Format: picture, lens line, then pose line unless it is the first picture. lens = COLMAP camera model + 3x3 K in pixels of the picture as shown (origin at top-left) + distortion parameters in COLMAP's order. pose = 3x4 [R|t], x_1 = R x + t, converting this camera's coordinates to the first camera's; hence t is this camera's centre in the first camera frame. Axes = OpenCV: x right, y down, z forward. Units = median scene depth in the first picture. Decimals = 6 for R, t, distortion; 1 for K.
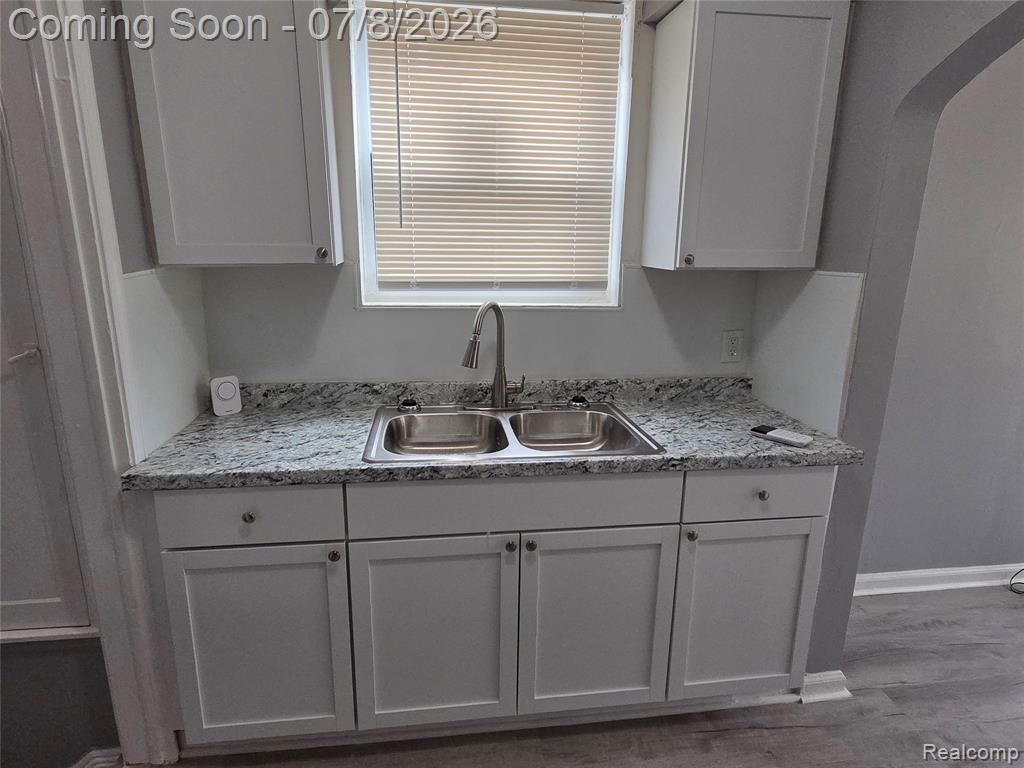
lens RADIAL K [[594.5, 0, 508.5], [0, 594.5, 382.0], [0, 0, 1]] dist [-0.001740, 0.004054]
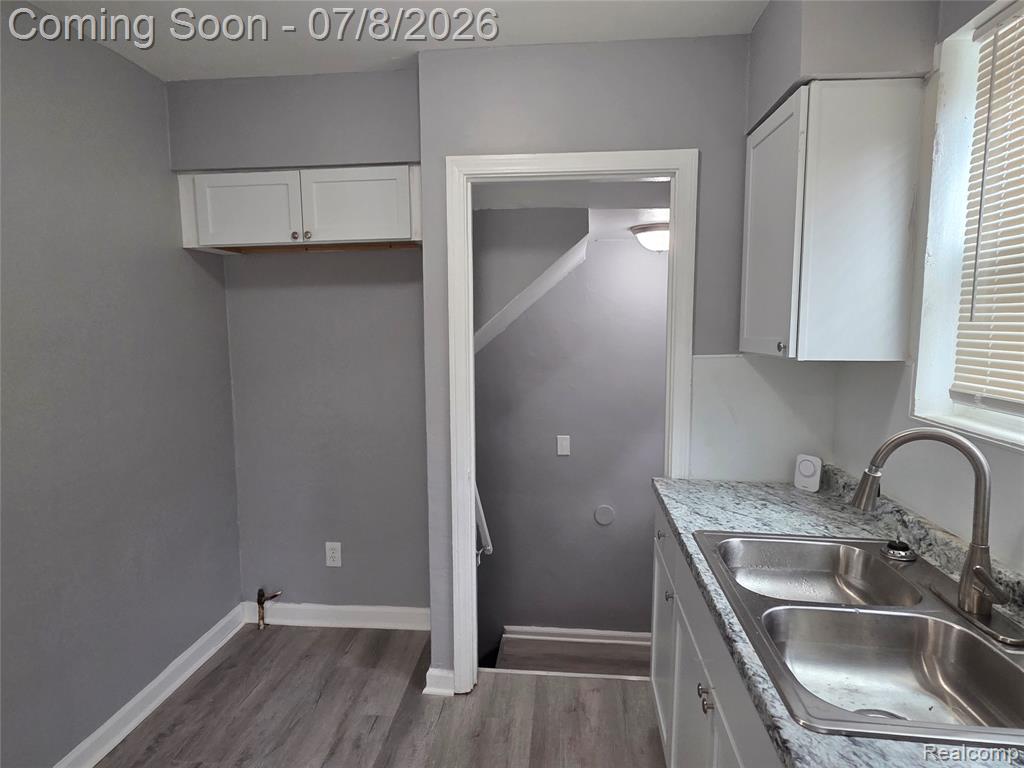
lens RADIAL K [[594.5, 0, 507.6], [0, 594.5, 385.9], [0, 0, 1]] dist [-0.001740, 0.004054]
pose [[-0.240930, 0.095003, -0.965882, 0.758666], [-0.232415, 0.960594, 0.152457, -0.183185], [0.942304, 0.261216, -0.209356, 0.719117]]
